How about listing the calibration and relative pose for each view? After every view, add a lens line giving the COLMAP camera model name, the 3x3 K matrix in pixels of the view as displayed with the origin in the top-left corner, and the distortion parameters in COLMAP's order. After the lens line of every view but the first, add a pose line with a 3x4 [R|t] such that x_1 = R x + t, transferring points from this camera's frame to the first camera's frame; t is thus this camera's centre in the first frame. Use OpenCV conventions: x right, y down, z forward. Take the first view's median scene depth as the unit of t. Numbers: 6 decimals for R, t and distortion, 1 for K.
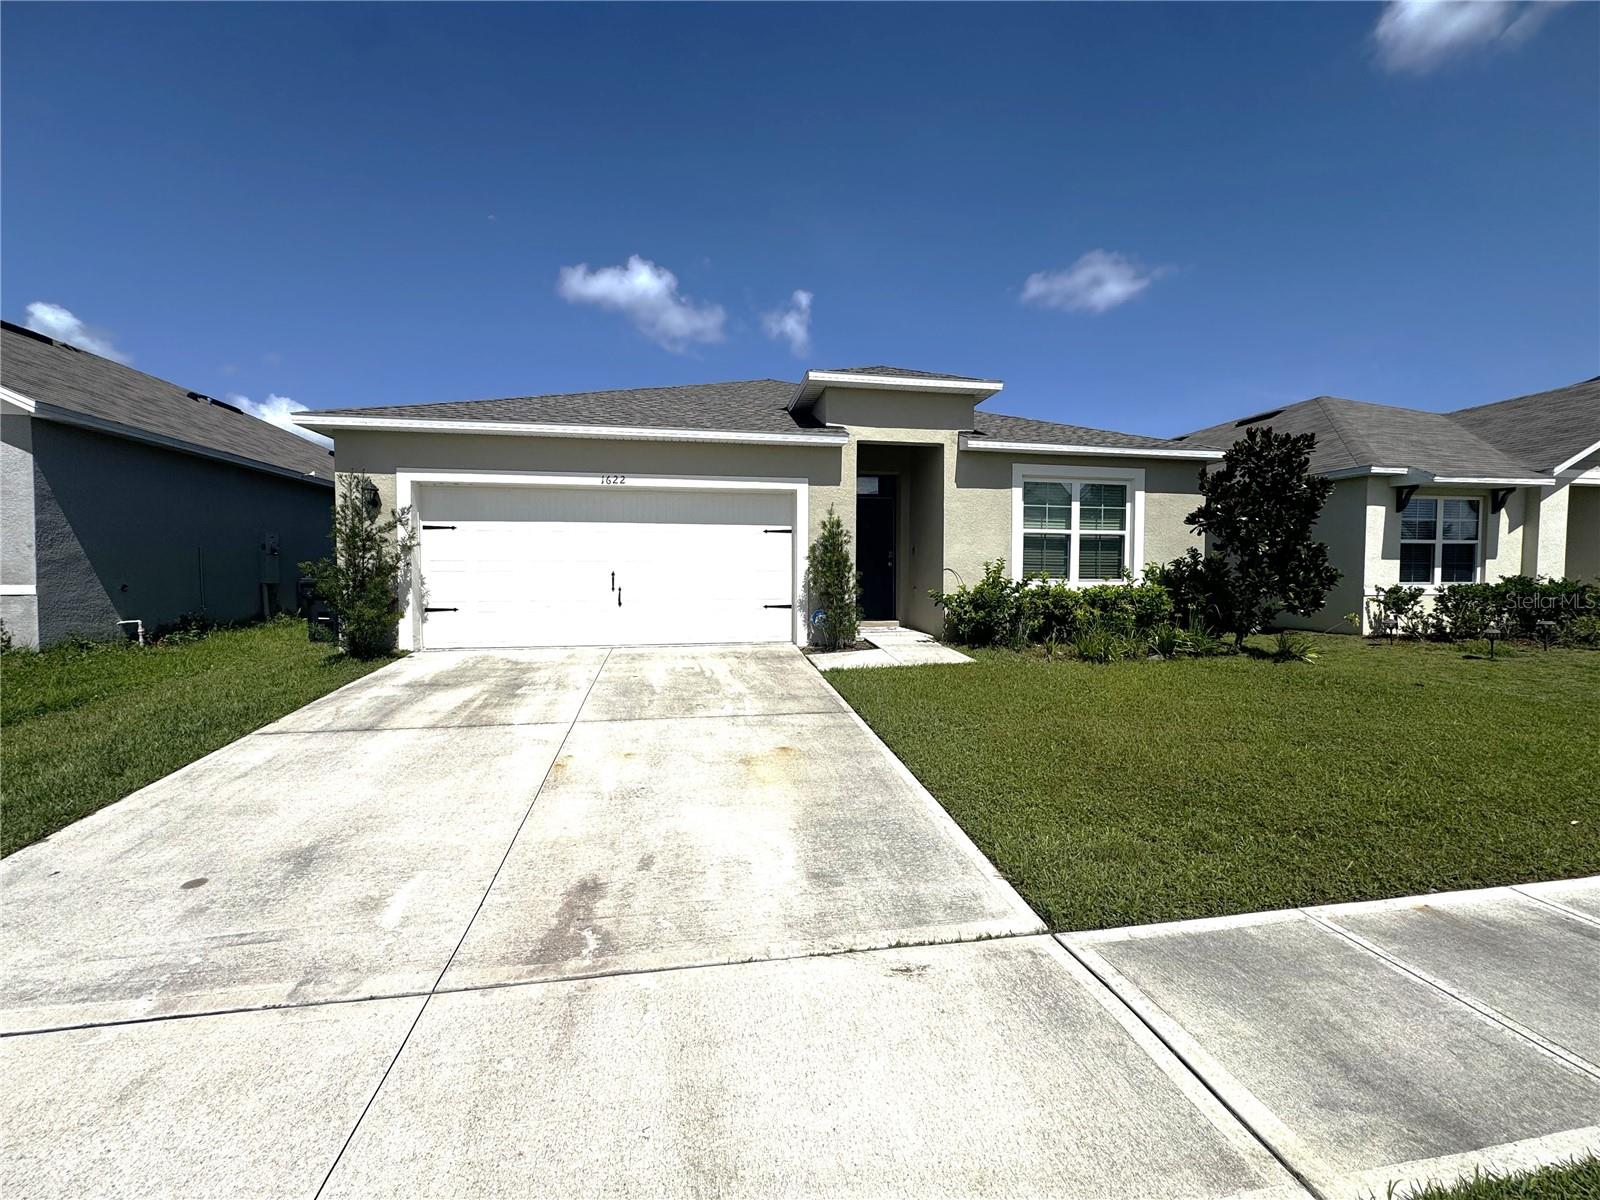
lens RADIAL K [[637.1, 0, 794.4], [0, 637.1, 596.0], [0, 0, 1]] dist [-0.002610, 0.000888]
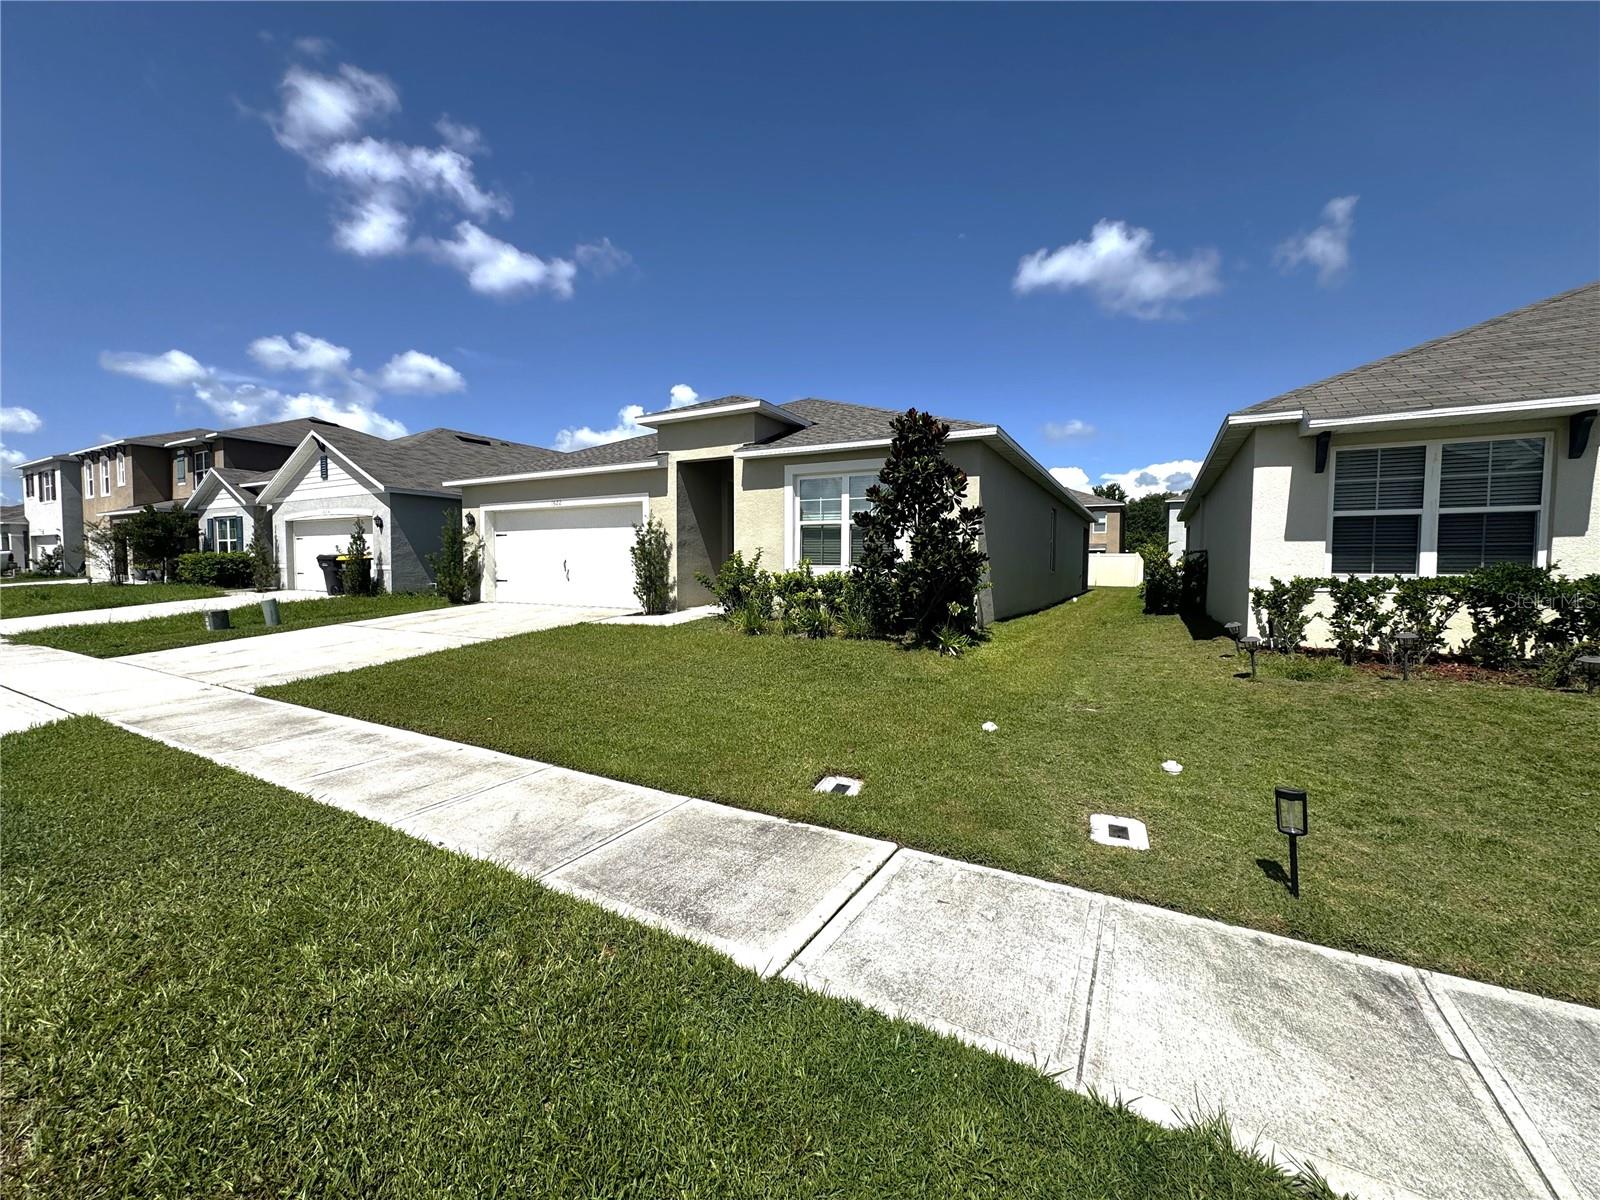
lens RADIAL K [[637.1, 0, 797.1], [0, 637.1, 599.4], [0, 0, 1]] dist [-0.002610, 0.000888]
pose [[0.778110, 0.036702, -0.627054, 1.106181], [-0.026786, 0.999322, 0.025252, 0.005748], [0.627556, -0.002852, 0.778566, 0.109728]]
